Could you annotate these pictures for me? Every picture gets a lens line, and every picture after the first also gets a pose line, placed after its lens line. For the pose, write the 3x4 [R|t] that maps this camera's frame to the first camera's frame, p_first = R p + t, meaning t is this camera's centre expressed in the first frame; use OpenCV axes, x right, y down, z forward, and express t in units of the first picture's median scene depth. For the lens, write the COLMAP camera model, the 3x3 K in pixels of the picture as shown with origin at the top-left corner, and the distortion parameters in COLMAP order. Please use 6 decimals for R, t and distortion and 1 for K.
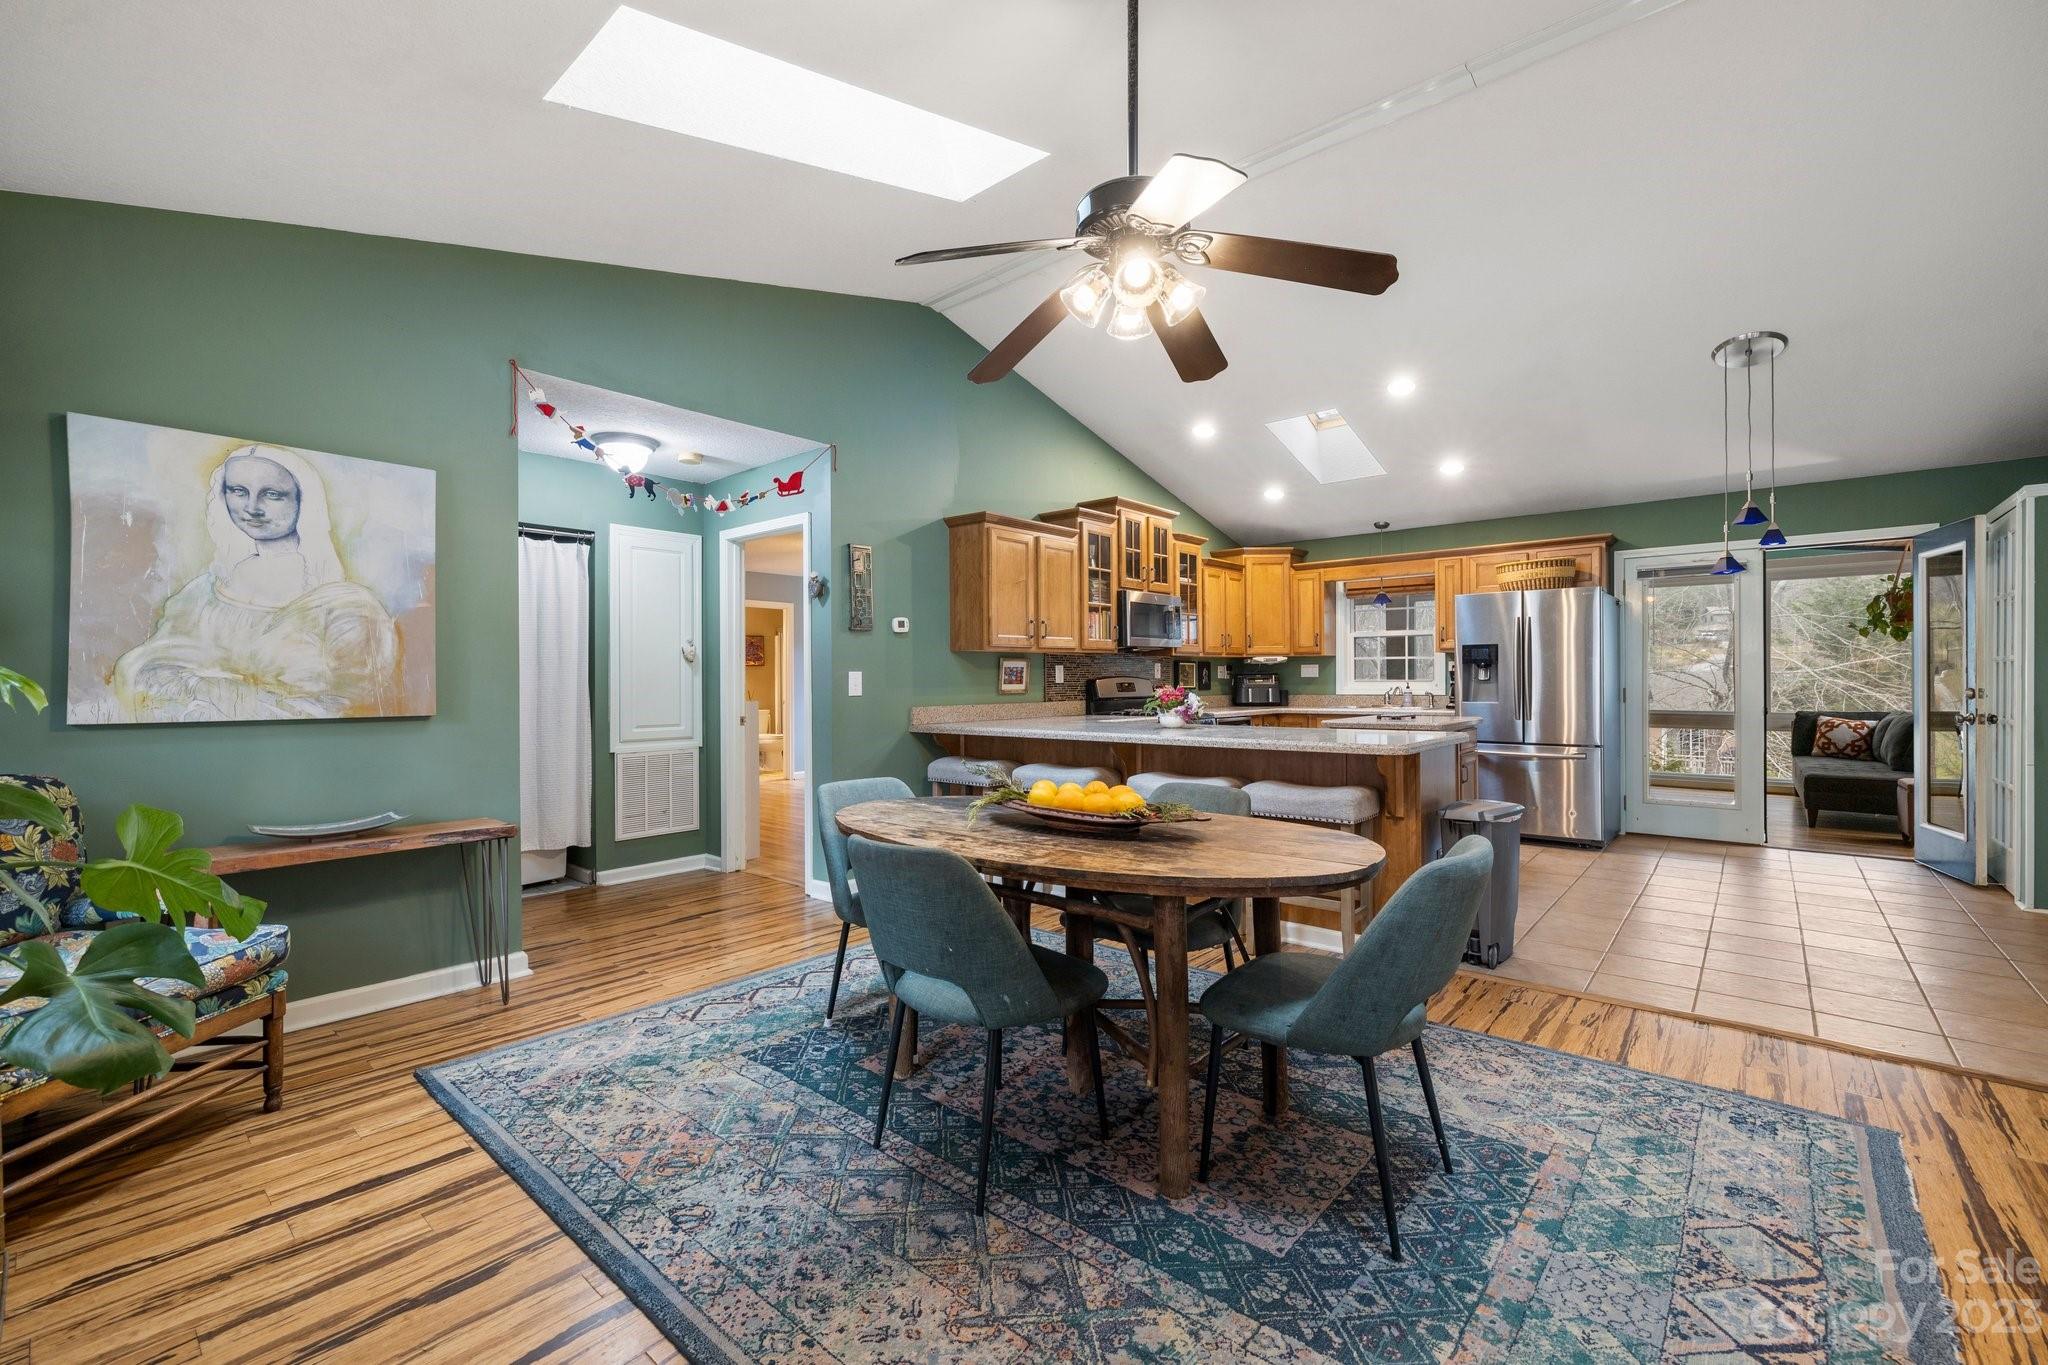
lens RADIAL K [[858.3, 0, 1028.8], [0, 858.3, 680.5], [0, 0, 1]] dist [0.001236, 0.000046]
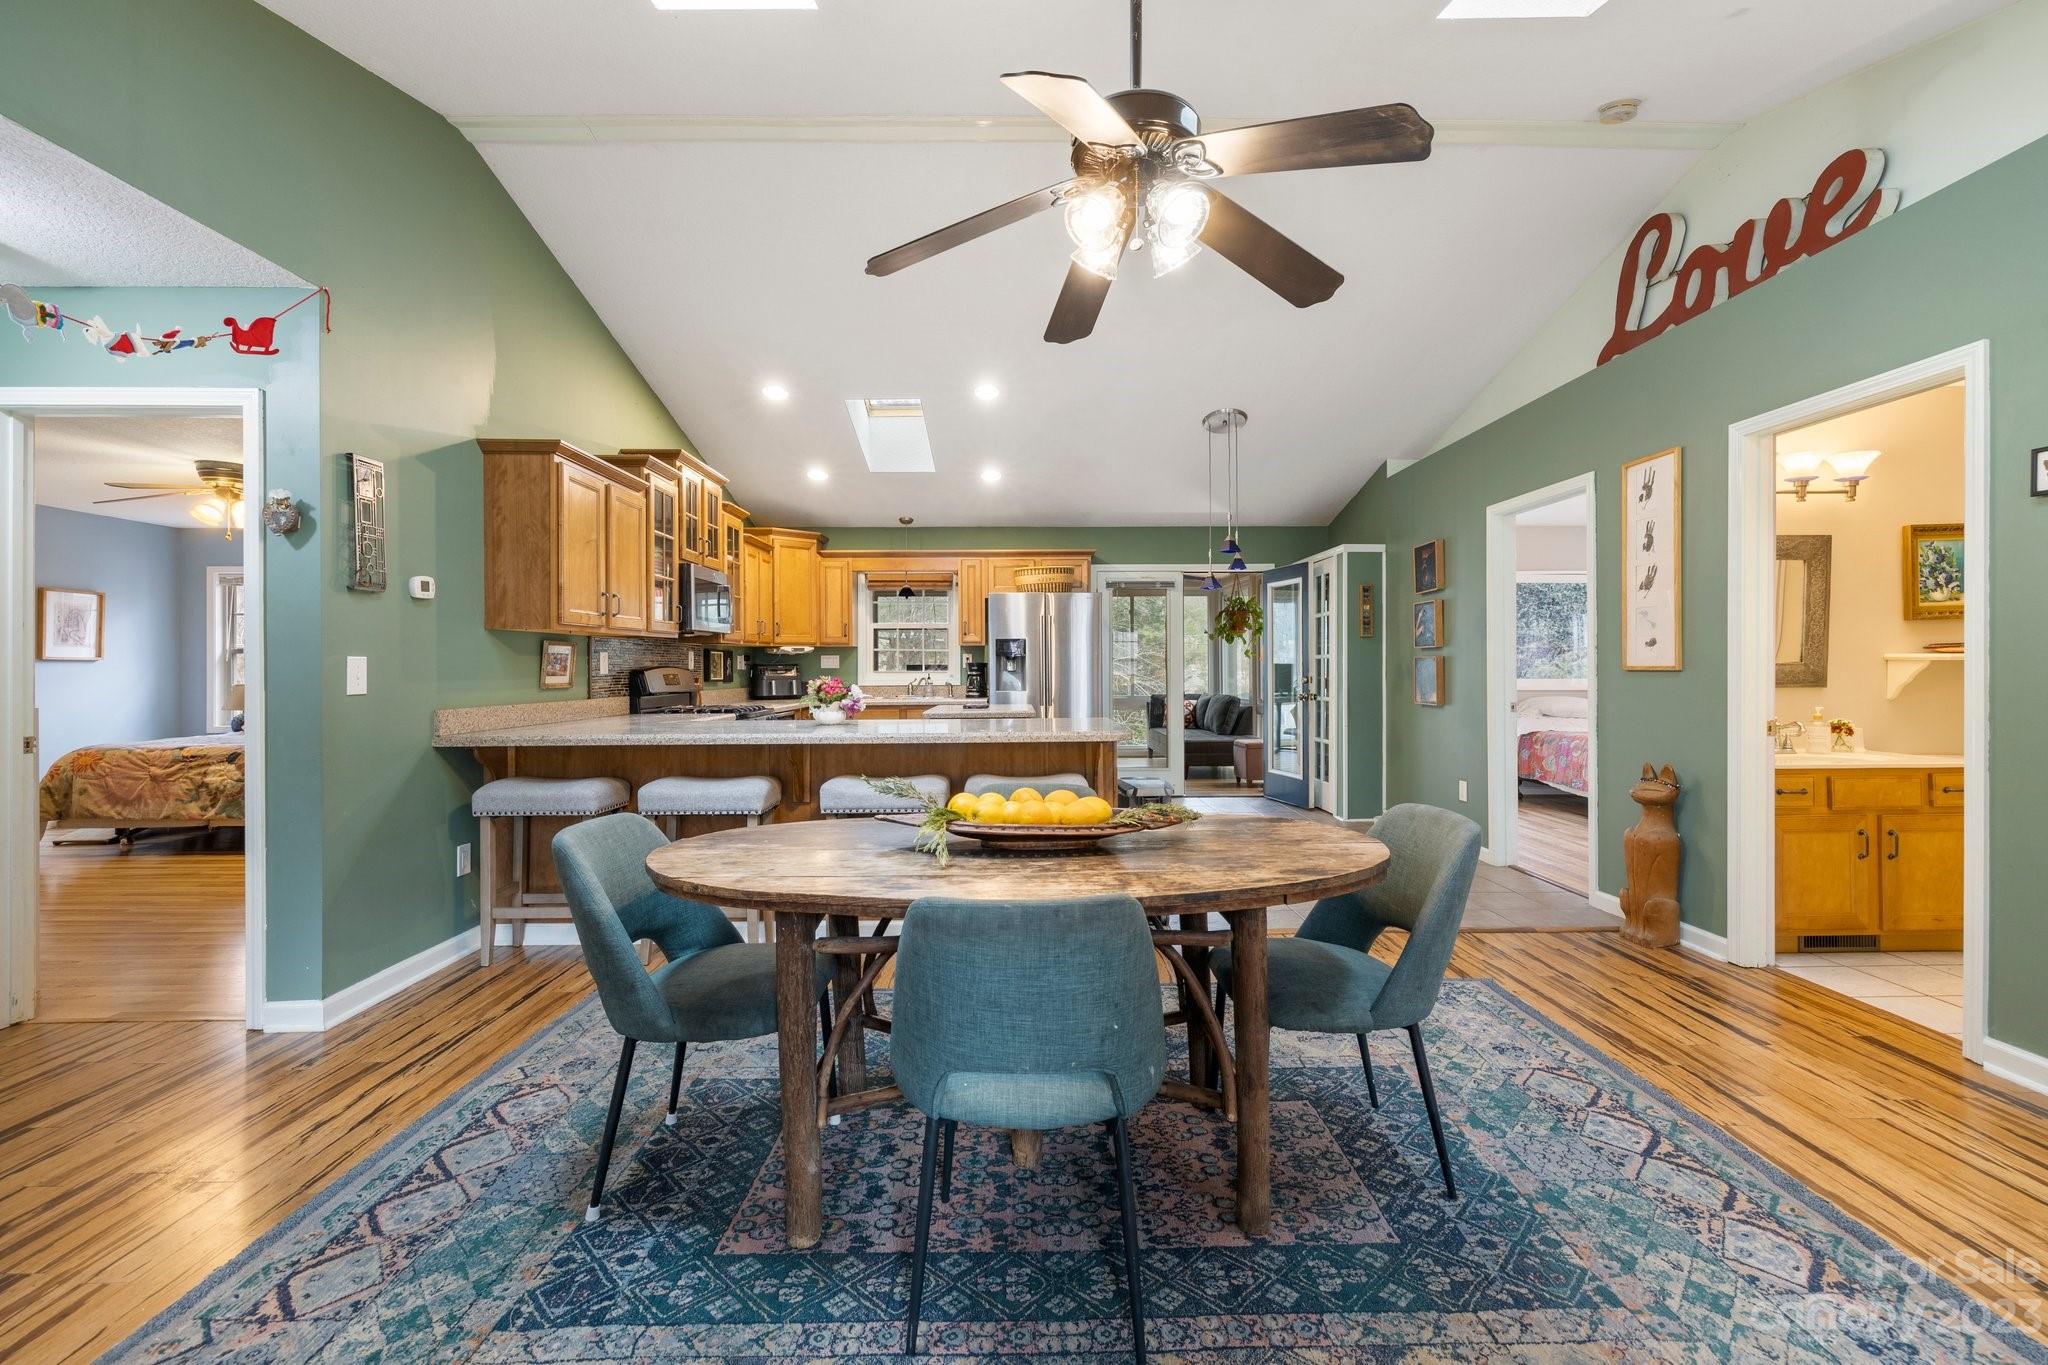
lens RADIAL K [[867.0, 0, 1032.3], [0, 867.0, 669.0], [0, 0, 1]] dist [0.002559, 0.000304]
pose [[0.747560, 0.002220, 0.664191, -0.233057], [0.000693, 0.999991, -0.004123, 0.001875], [-0.664194, 0.003543, 0.747551, 0.173636]]
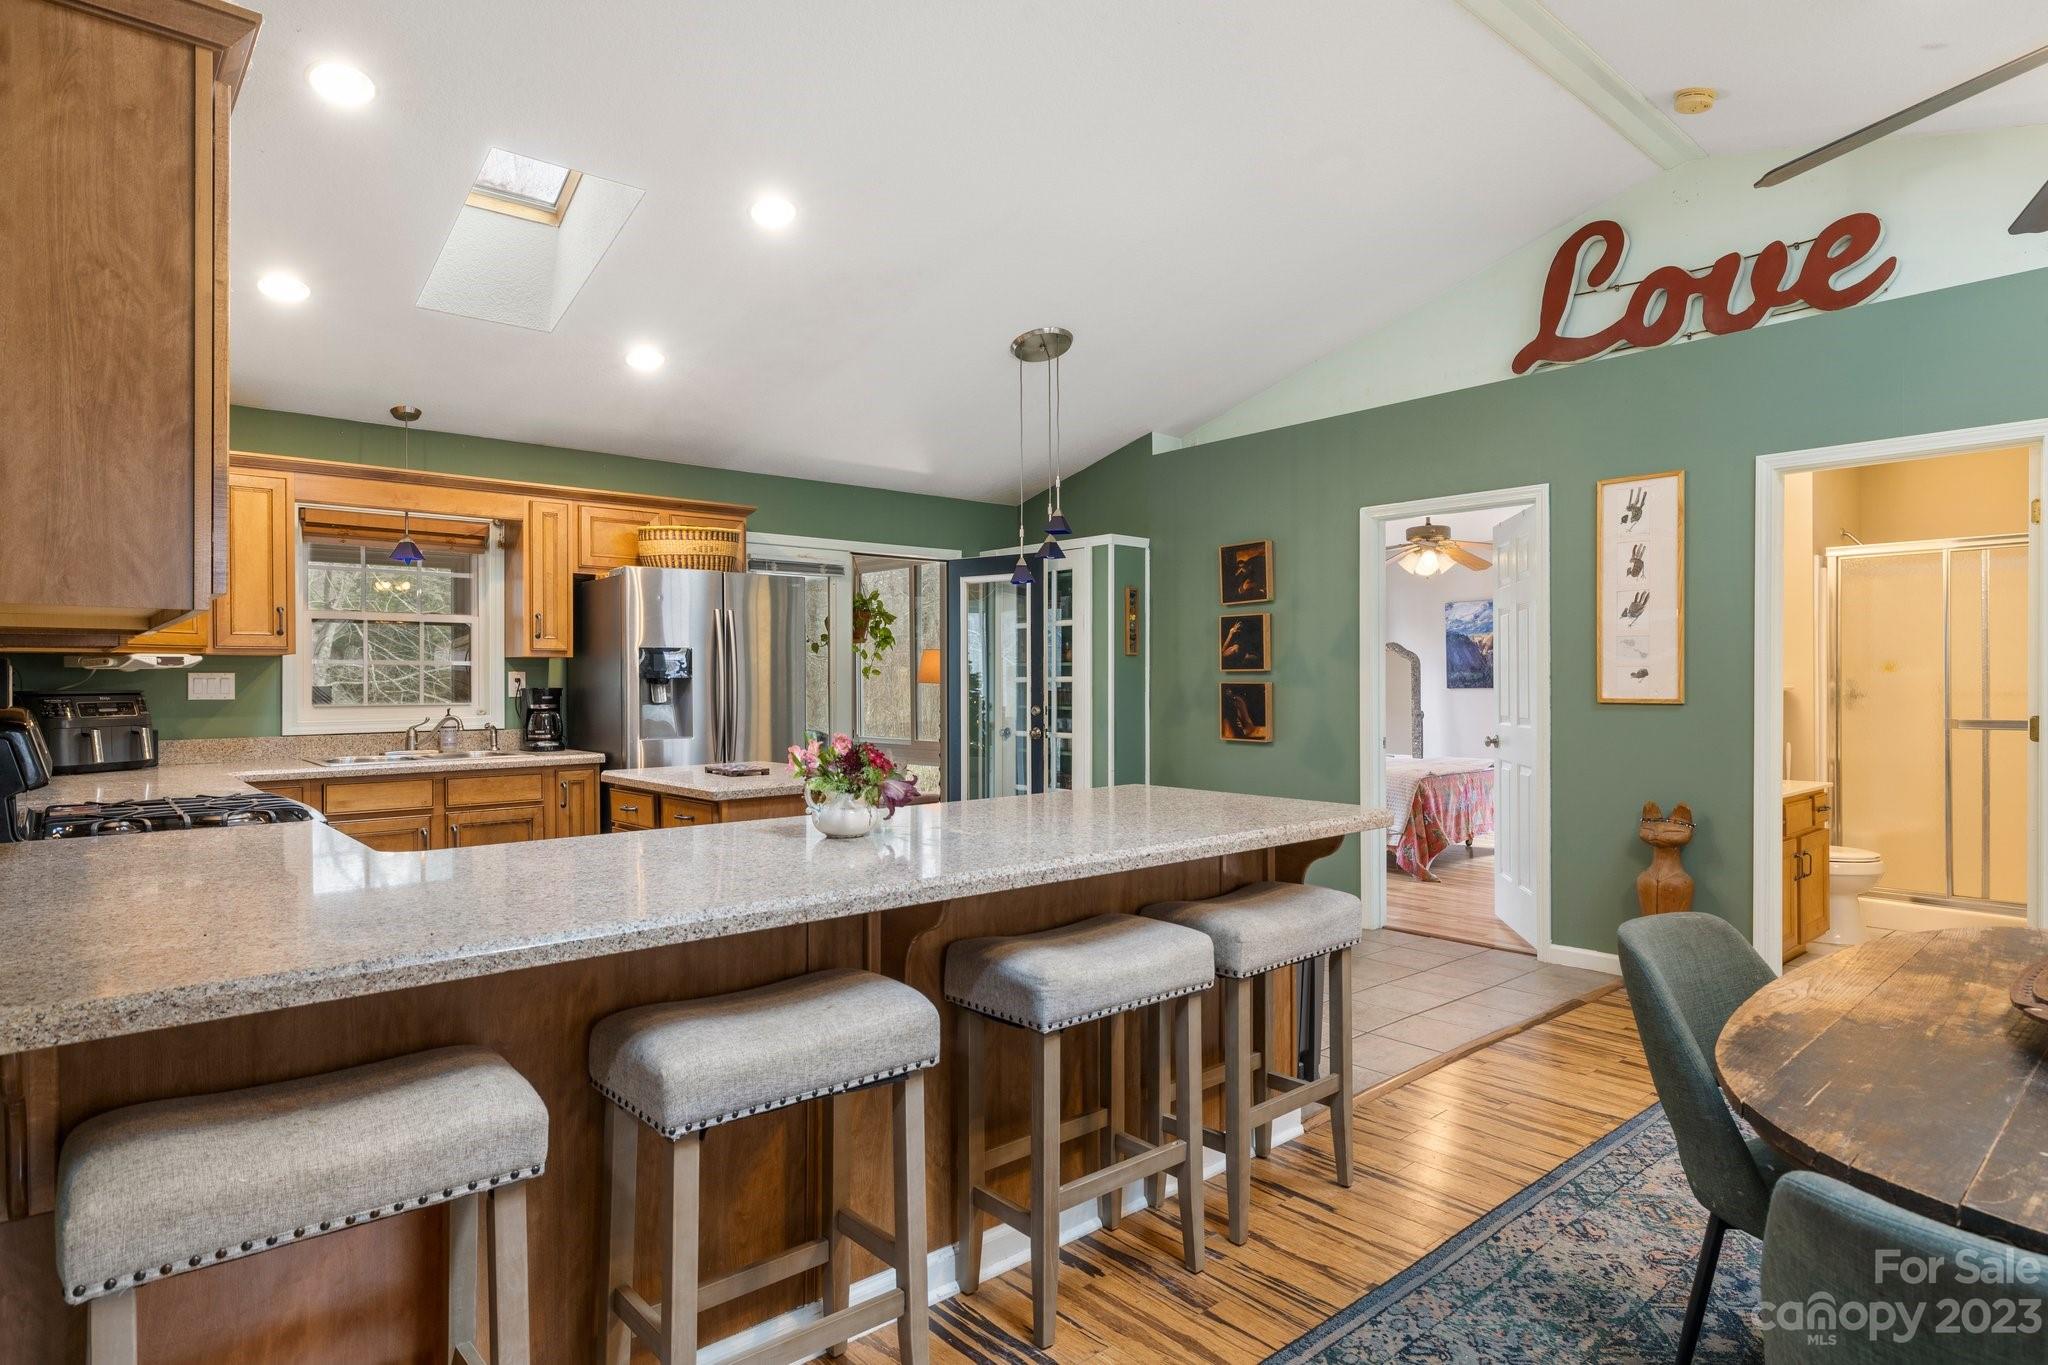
lens RADIAL K [[1121.8, 0, 1029.6], [0, 1121.8, 680.7], [0, 0, 1]] dist [0.001326, 0.000374]
pose [[0.145052, 0.004921, 0.989412, -0.310654], [0.003108, 0.999980, -0.005429, -0.014188], [-0.989419, 0.003863, 0.145034, 0.727323]]
